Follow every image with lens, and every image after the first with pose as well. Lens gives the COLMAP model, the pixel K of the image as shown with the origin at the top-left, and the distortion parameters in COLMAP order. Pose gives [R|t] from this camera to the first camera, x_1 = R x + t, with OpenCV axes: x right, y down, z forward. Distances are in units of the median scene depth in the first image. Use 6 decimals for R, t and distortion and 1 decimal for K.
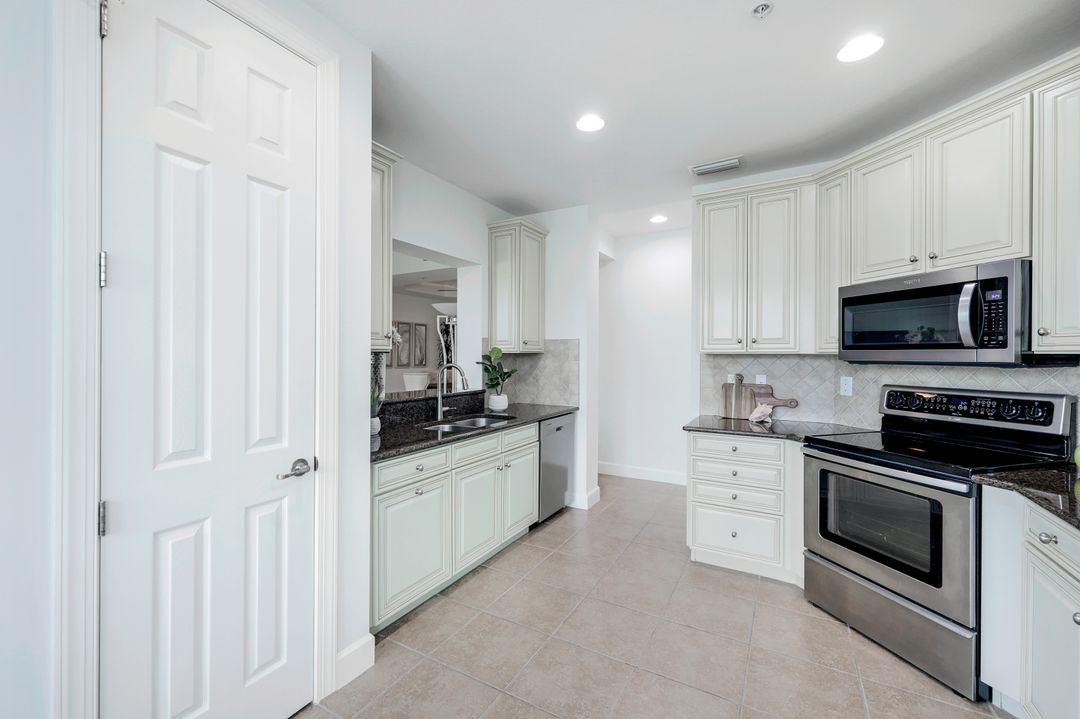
lens RADIAL K [[445.5, 0, 536.4], [0, 445.5, 355.7], [0, 0, 1]] dist [-0.000935, 0.001407]
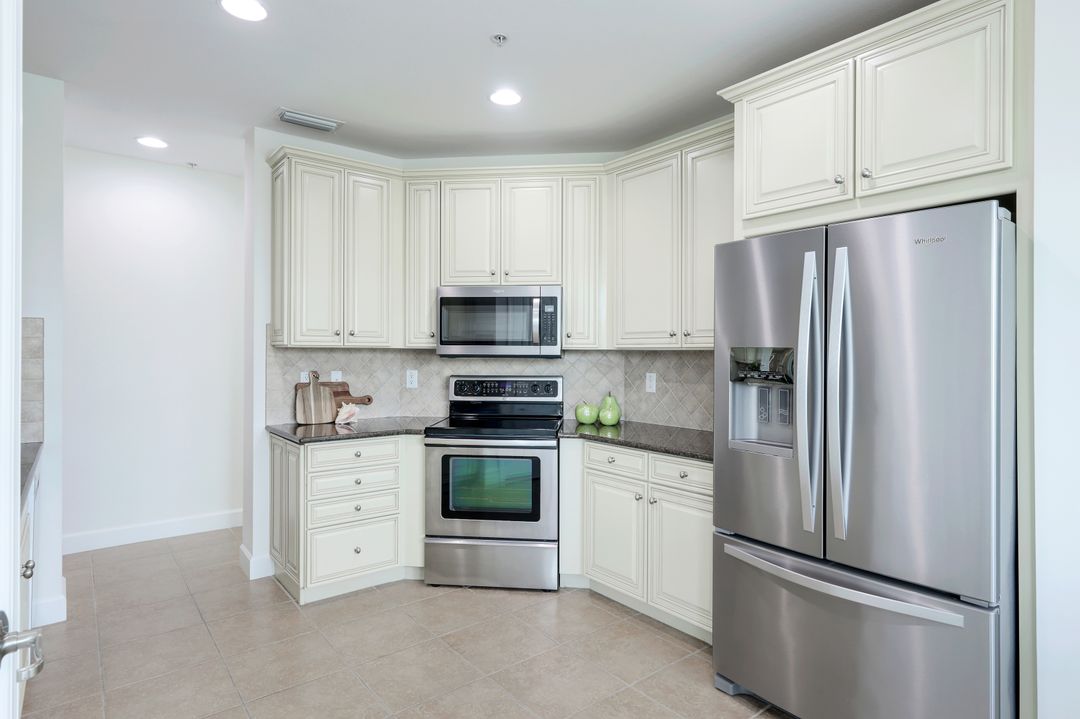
lens RADIAL K [[573.3, 0, 540.4], [0, 573.3, 353.3], [0, 0, 1]] dist [0.016783, -0.000155]
pose [[0.368961, -0.003142, 0.929440, -0.445198], [-0.003557, 0.999982, 0.004792, -0.000019], [-0.929438, -0.005074, 0.368943, 0.213522]]
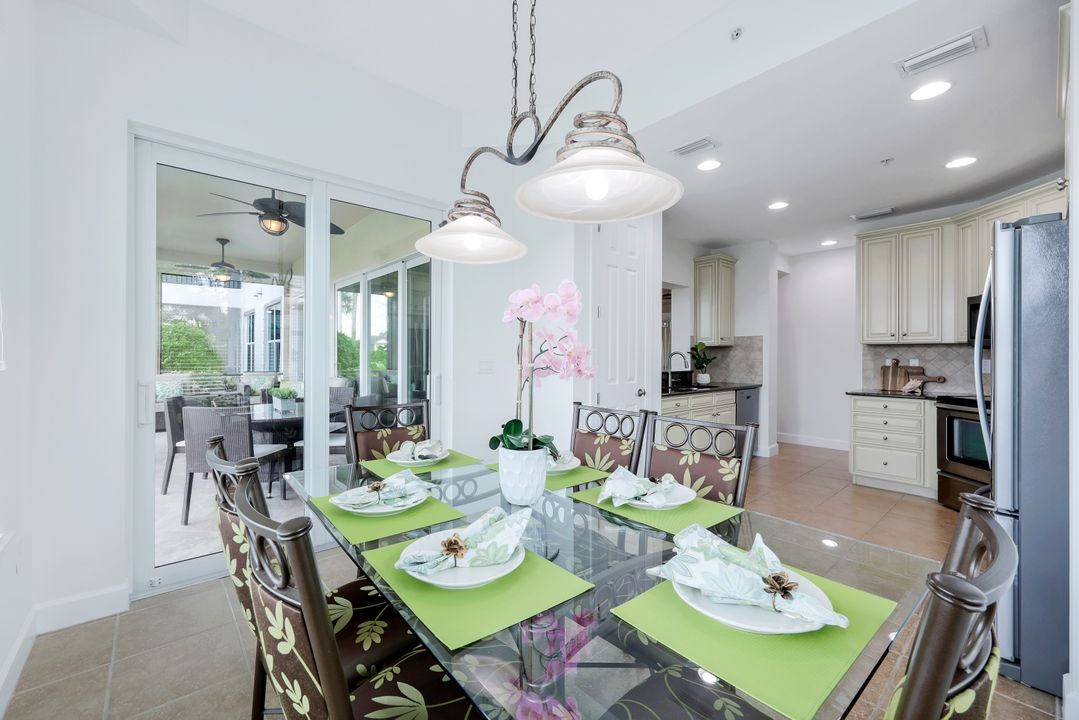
lens RADIAL K [[445.0, 0, 530.4], [0, 445.0, 355.3], [0, 0, 1]] dist [-0.000935, 0.001407]
pose [[0.944273, -0.000815, -0.329162, -0.175523], [-0.000274, 0.999995, -0.003262, 0.037959], [0.329163, 0.003170, 0.944268, -0.742136]]
